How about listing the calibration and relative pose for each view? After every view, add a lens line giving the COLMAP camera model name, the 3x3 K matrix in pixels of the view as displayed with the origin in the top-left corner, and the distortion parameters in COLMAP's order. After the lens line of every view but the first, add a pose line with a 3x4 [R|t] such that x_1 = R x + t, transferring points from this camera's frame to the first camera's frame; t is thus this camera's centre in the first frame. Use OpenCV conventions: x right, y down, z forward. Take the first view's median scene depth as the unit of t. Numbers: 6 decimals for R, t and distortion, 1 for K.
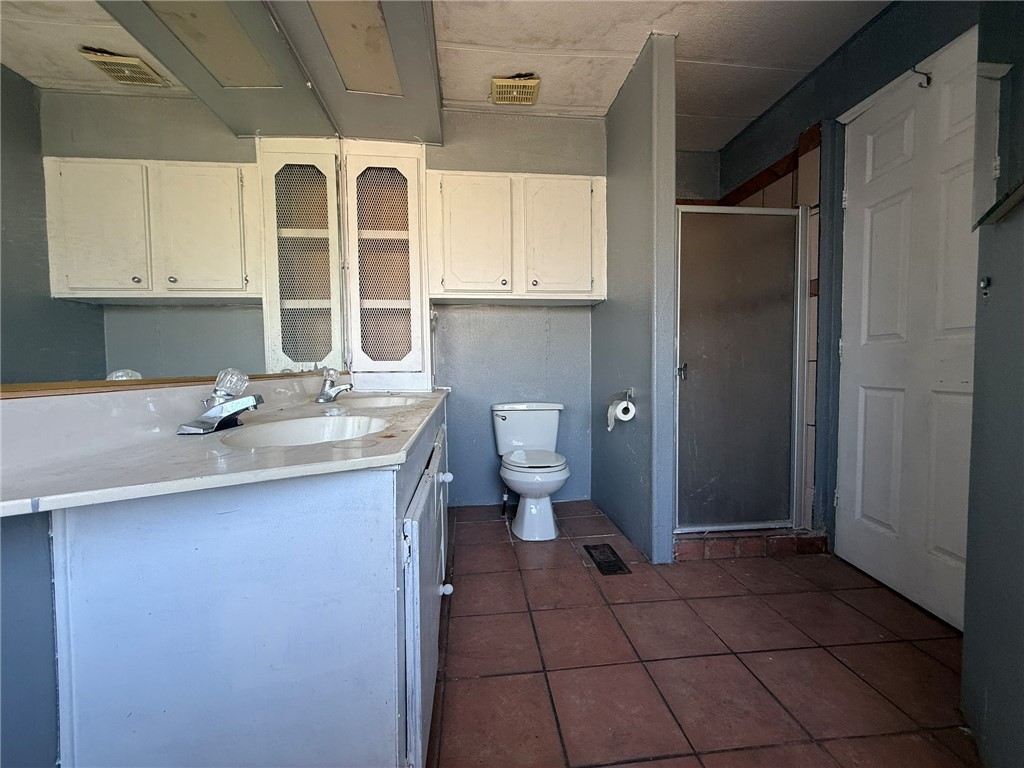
lens RADIAL K [[410.1, 0, 512.5], [0, 410.1, 381.4], [0, 0, 1]] dist [-0.000498, 0.000076]
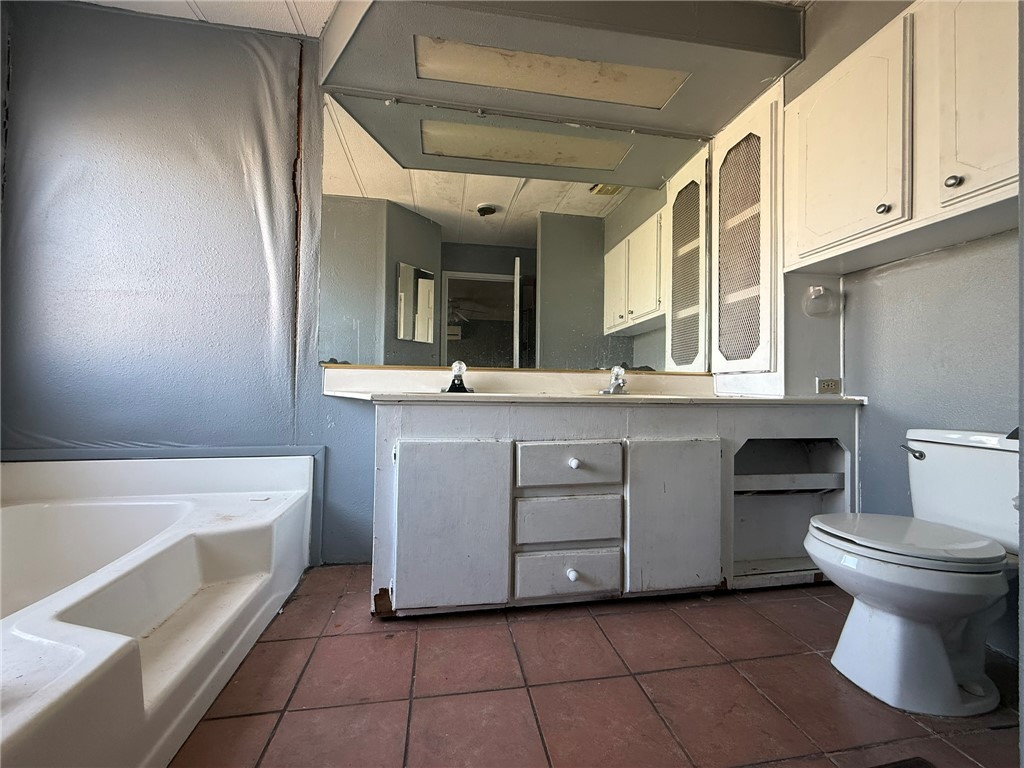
lens RADIAL K [[410.1, 0, 510.1], [0, 410.1, 383.5], [0, 0, 1]] dist [-0.000498, 0.000076]
pose [[0.055095, -0.007375, -0.998454, 0.543610], [-0.053062, 0.998538, -0.010304, 0.034366], [0.997070, 0.053547, 0.054623, 0.492692]]
